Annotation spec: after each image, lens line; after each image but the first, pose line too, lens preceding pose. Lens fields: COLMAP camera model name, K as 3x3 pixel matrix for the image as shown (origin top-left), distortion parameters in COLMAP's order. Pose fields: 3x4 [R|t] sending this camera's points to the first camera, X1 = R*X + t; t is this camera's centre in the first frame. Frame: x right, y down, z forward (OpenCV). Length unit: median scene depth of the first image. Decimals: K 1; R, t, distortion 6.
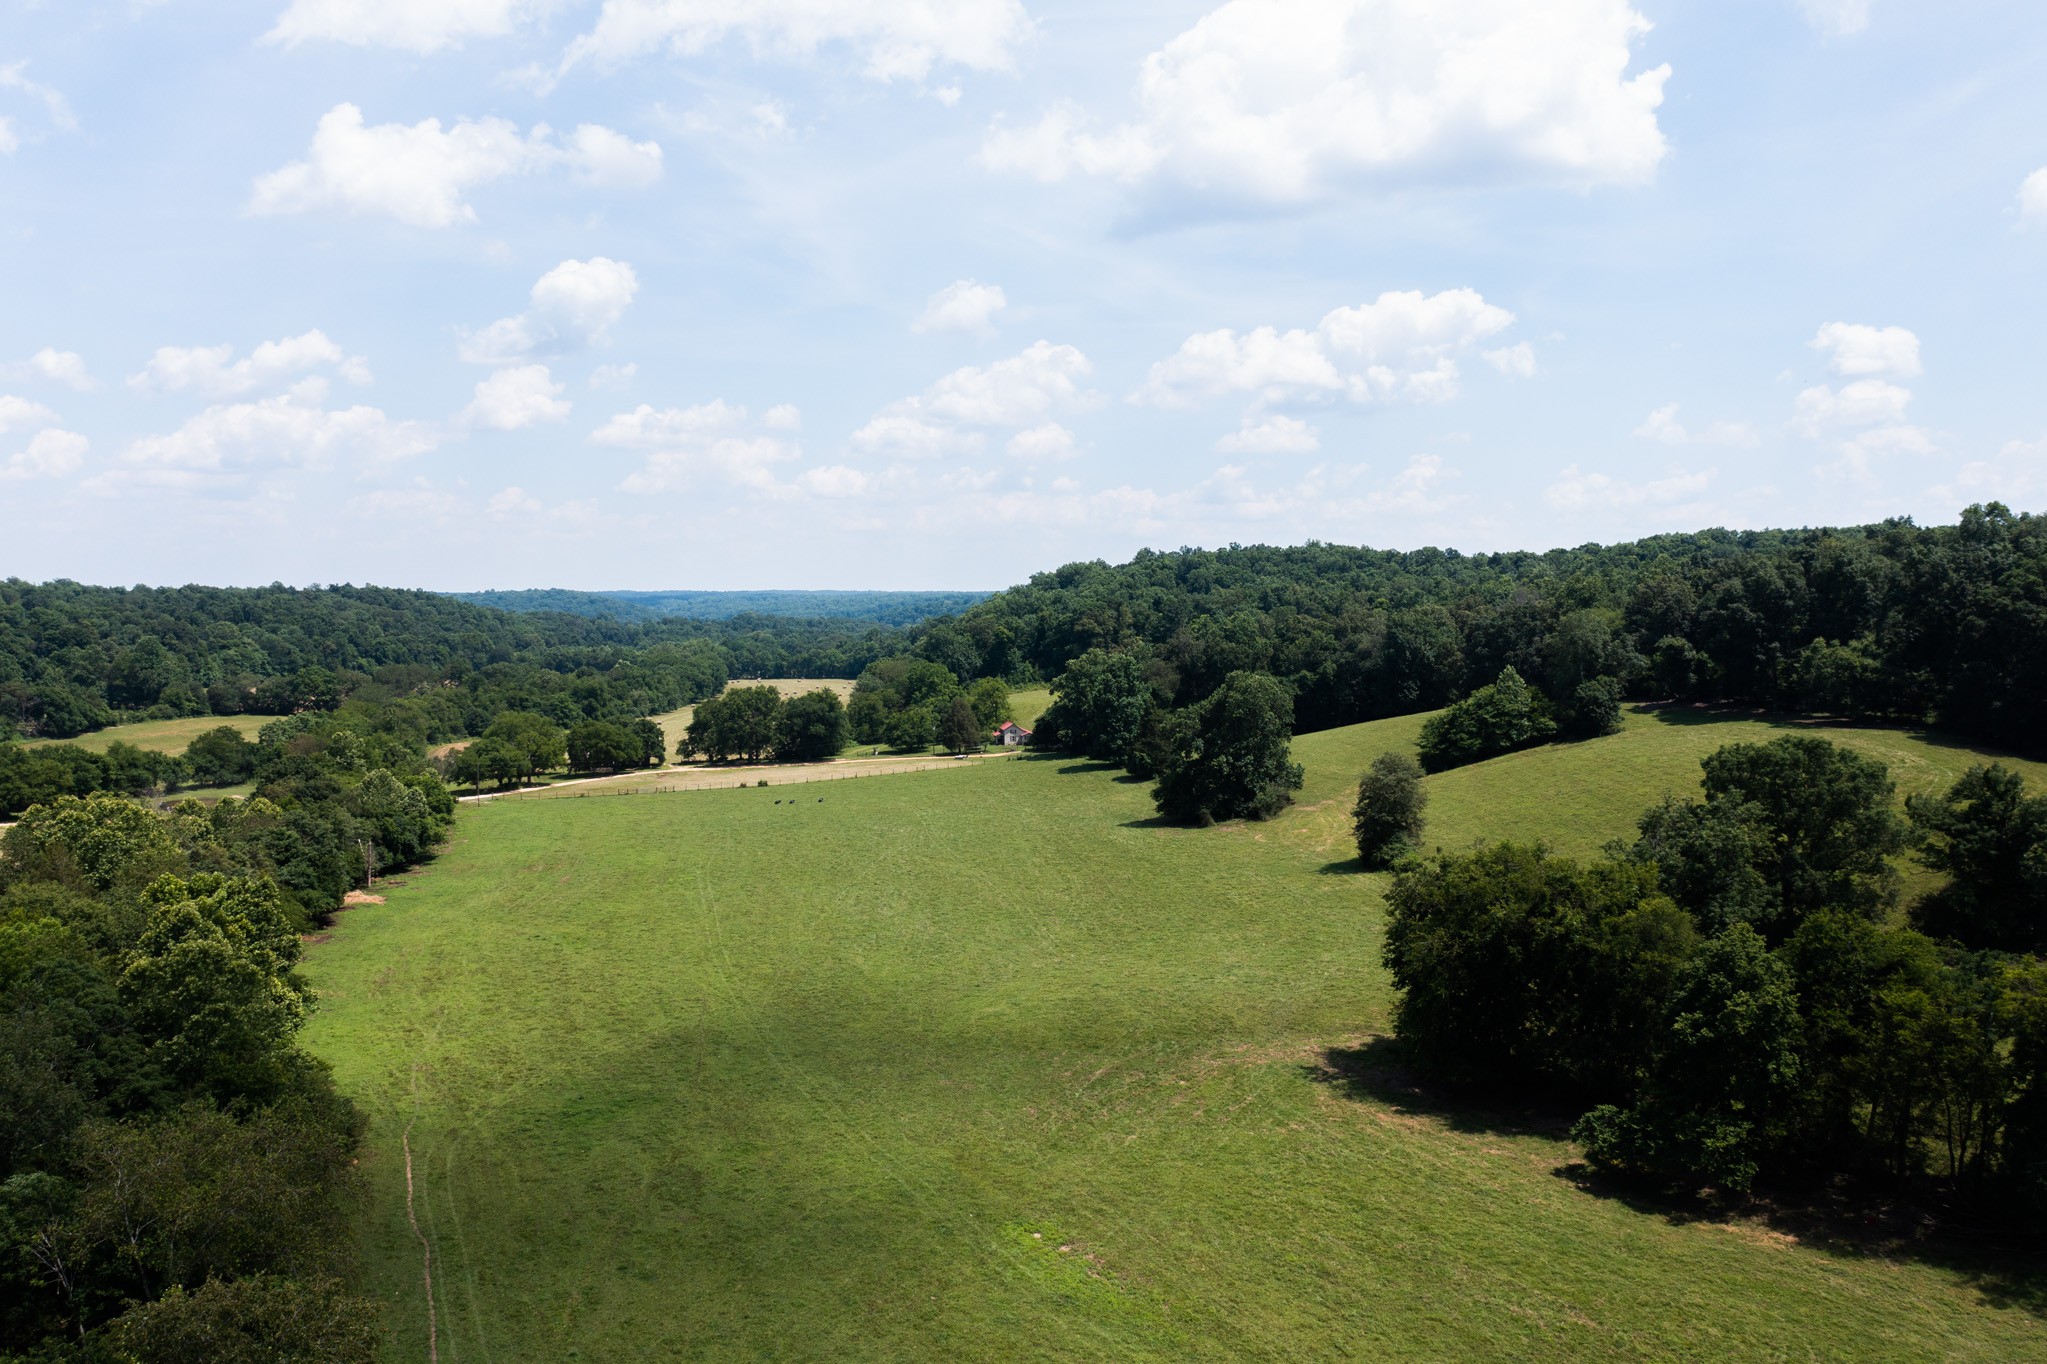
lens RADIAL K [[1591.3, 0, 1018.8], [0, 1591.3, 667.9], [0, 0, 1]] dist [-0.033528, 0.011289]
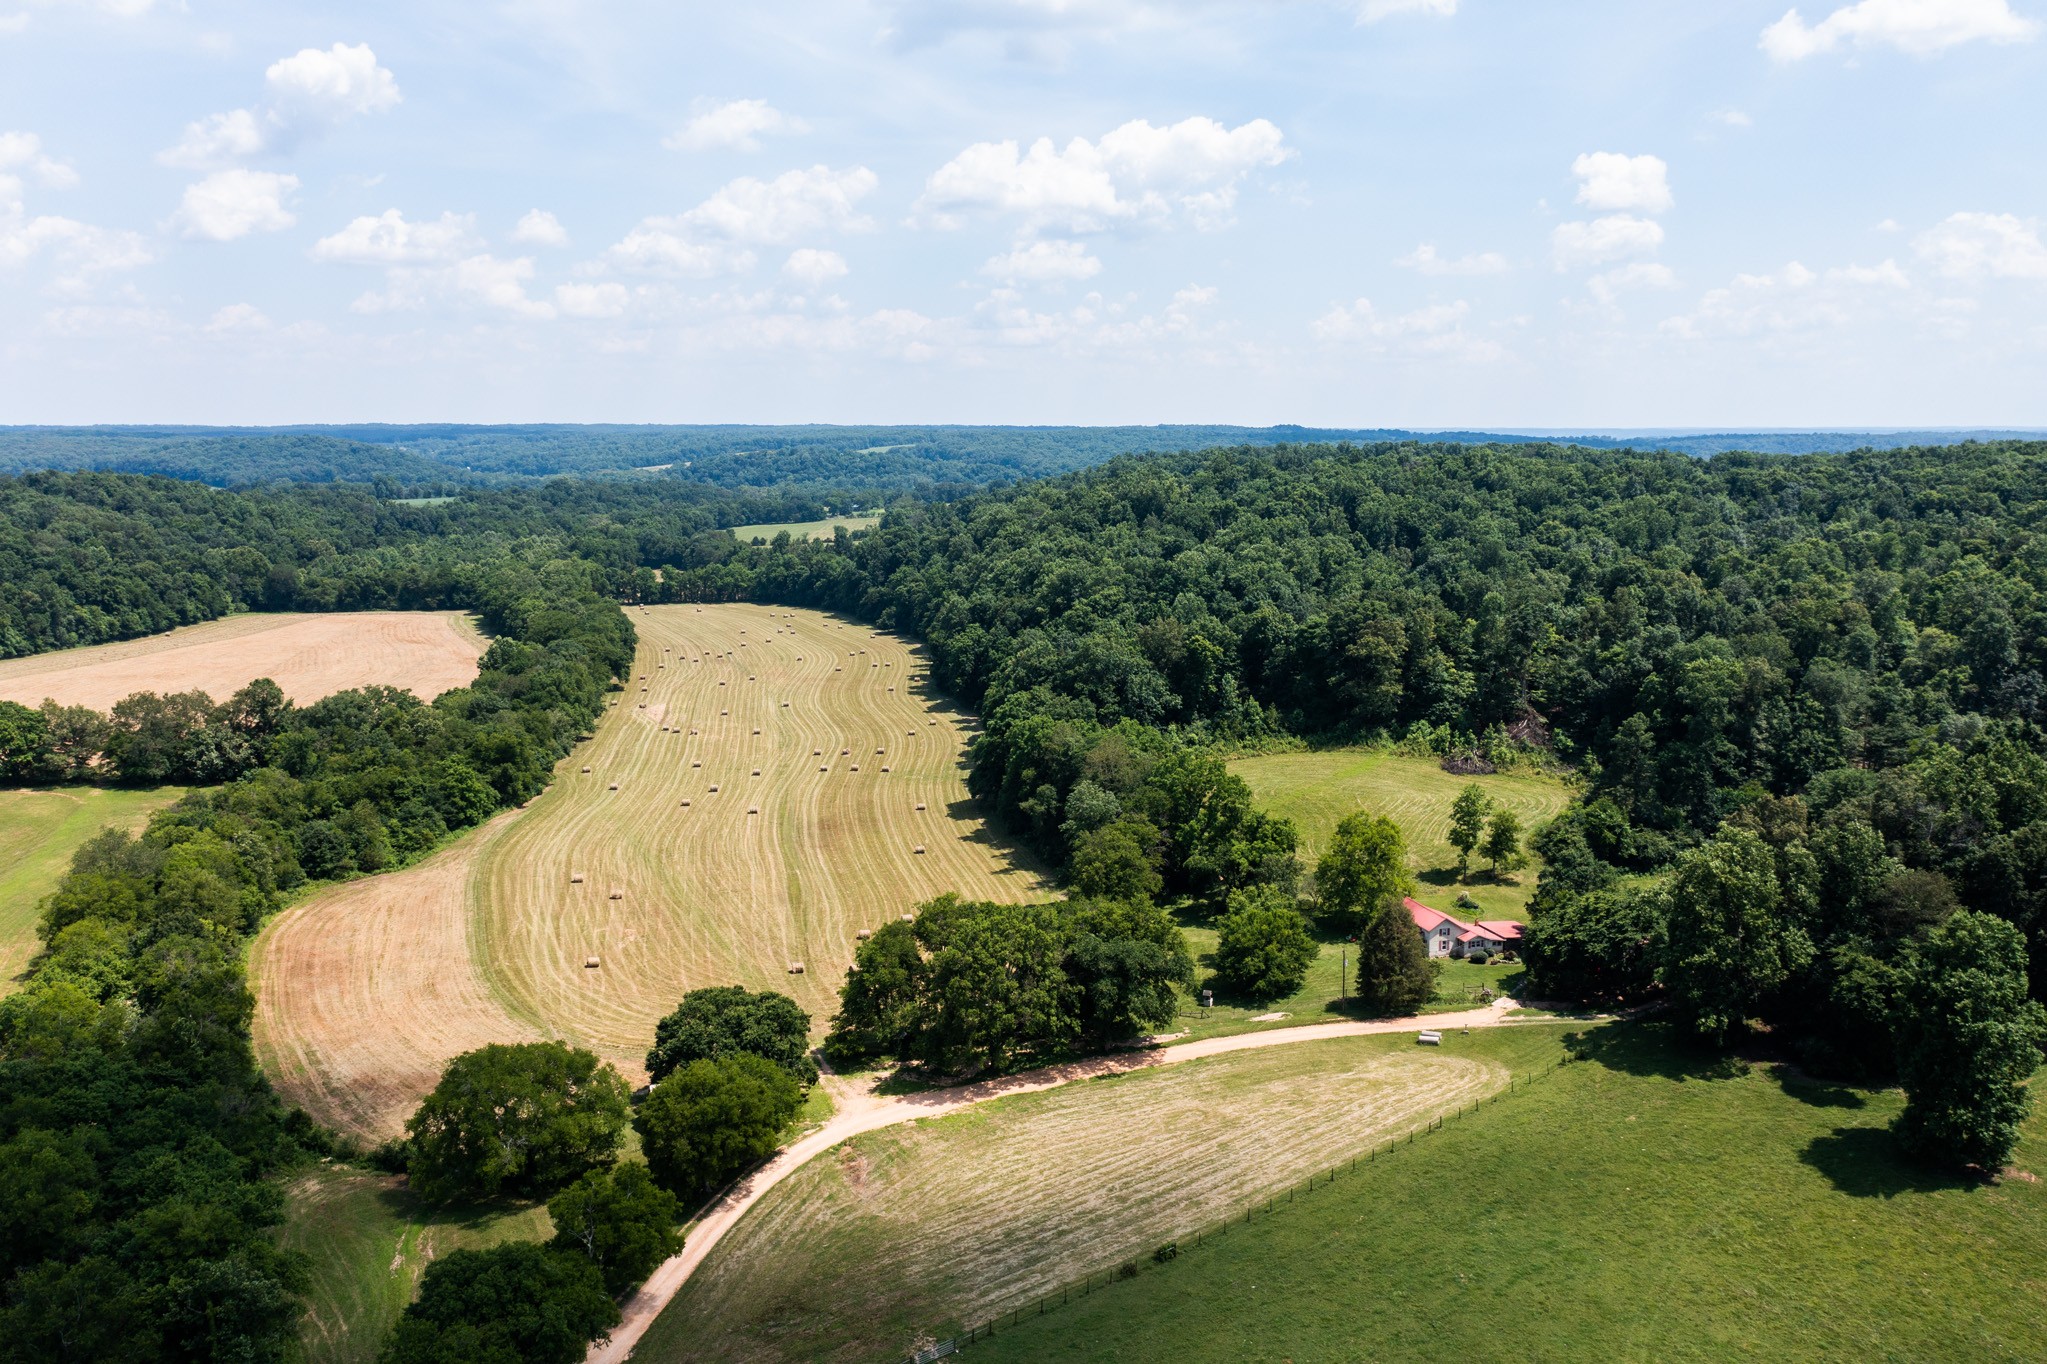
lens RADIAL K [[1591.3, 0, 1015.4], [0, 1591.3, 685.1], [0, 0, 1]] dist [-0.033528, 0.011289]
pose [[0.989977, -0.020063, 0.139795, -0.168842], [0.003311, 0.992883, 0.119051, -0.081473], [-0.141189, -0.117395, 0.982998, 0.409752]]
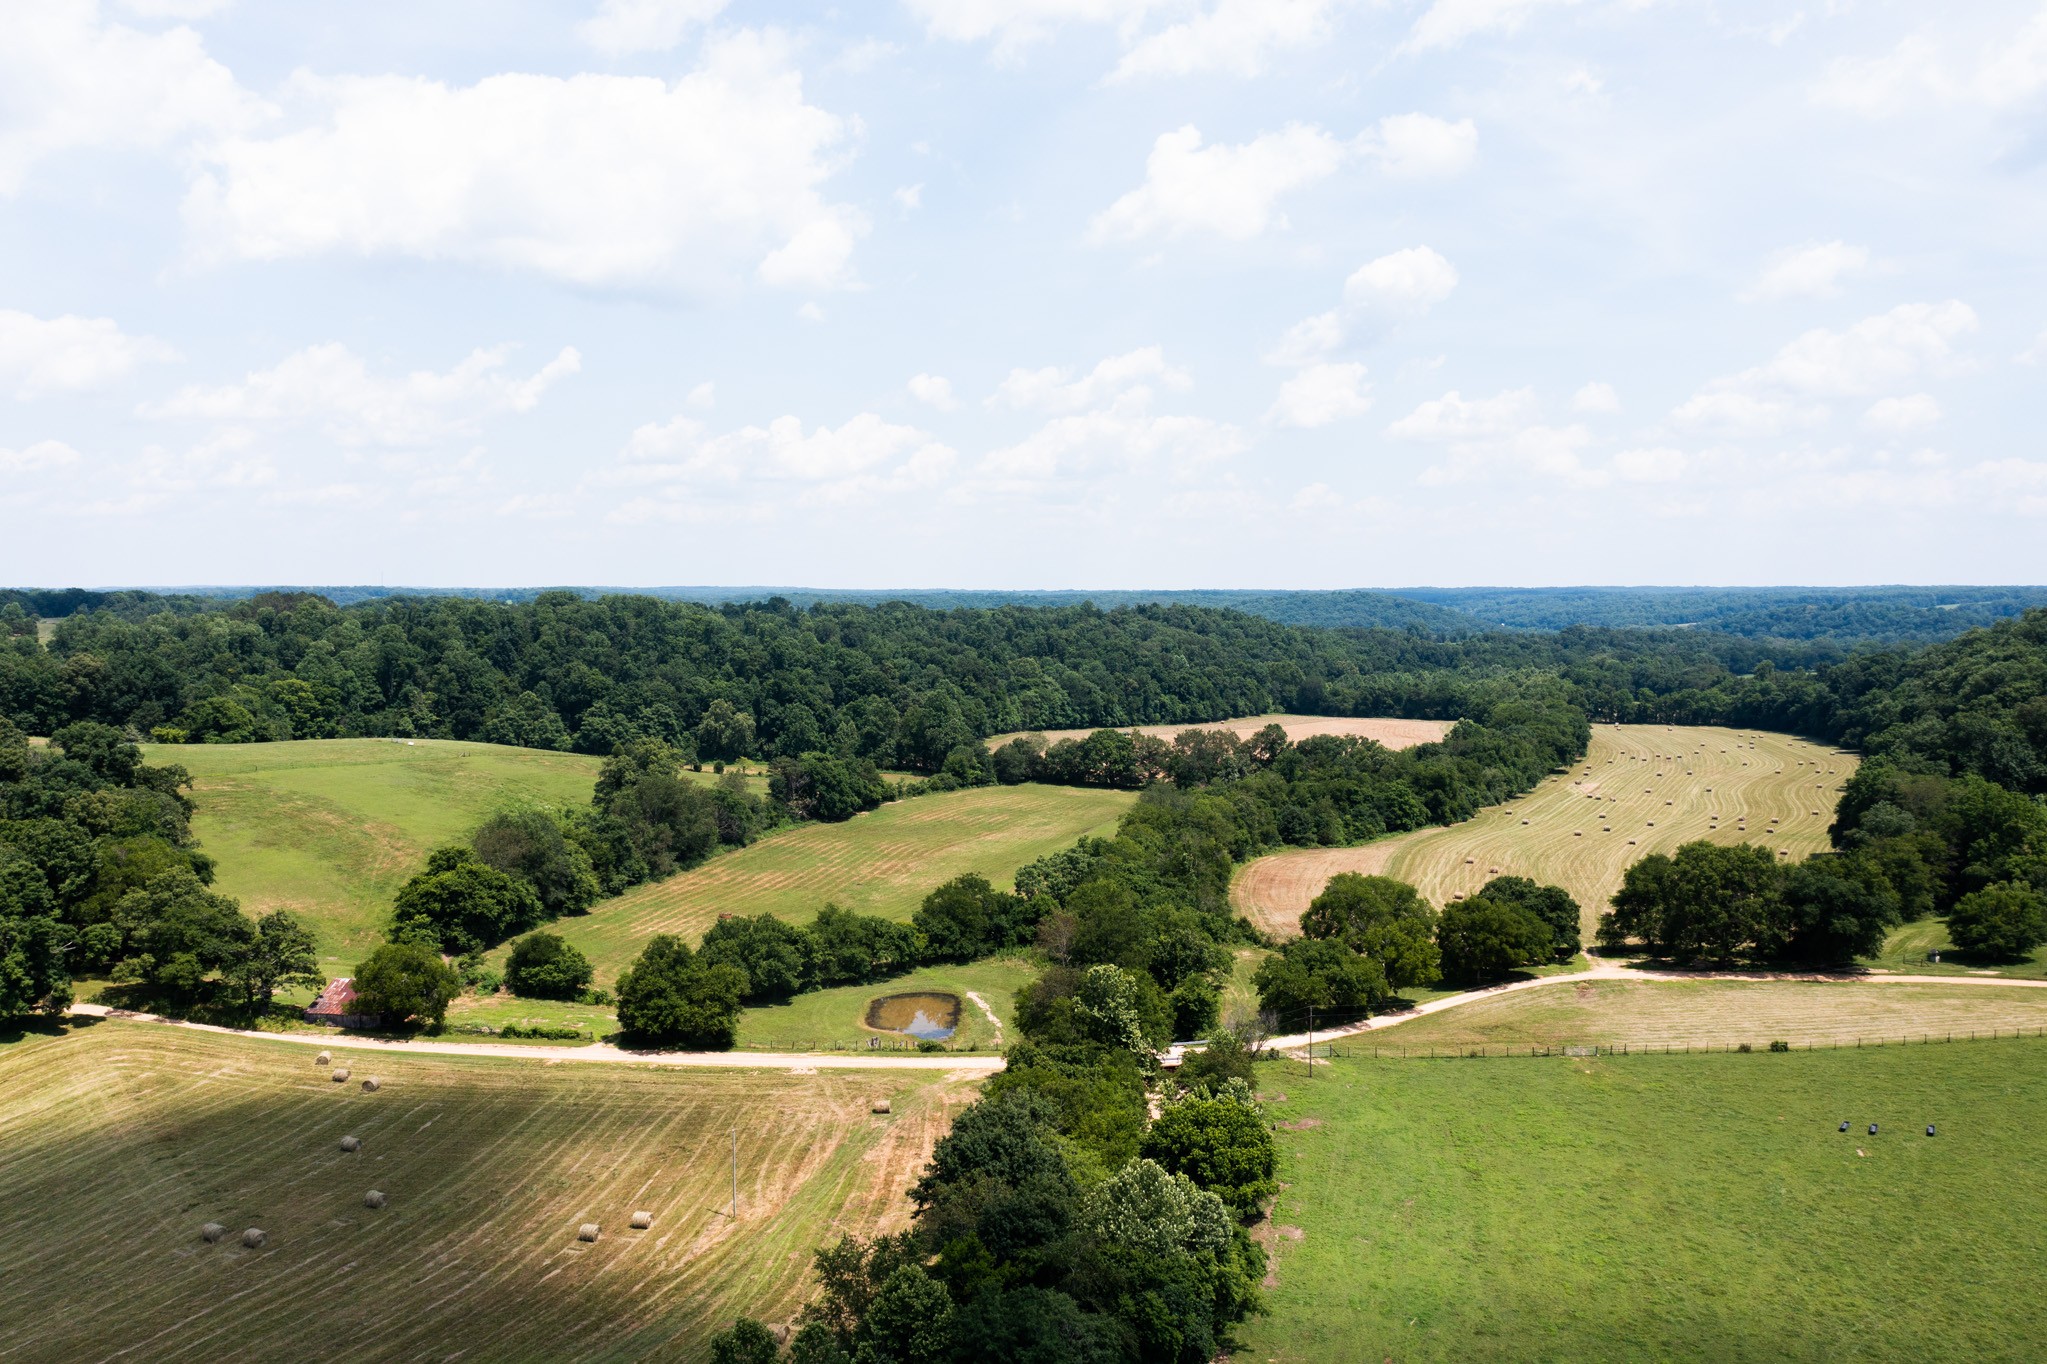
lens RADIAL K [[1591.3, 0, 1020.0], [0, 1591.3, 685.2], [0, 0, 1]] dist [-0.033528, 0.011289]
pose [[0.882121, 0.022582, -0.470481, -0.091234], [-0.015298, 0.999697, 0.019301, -0.043845], [0.470774, -0.009828, 0.882199, 0.240499]]
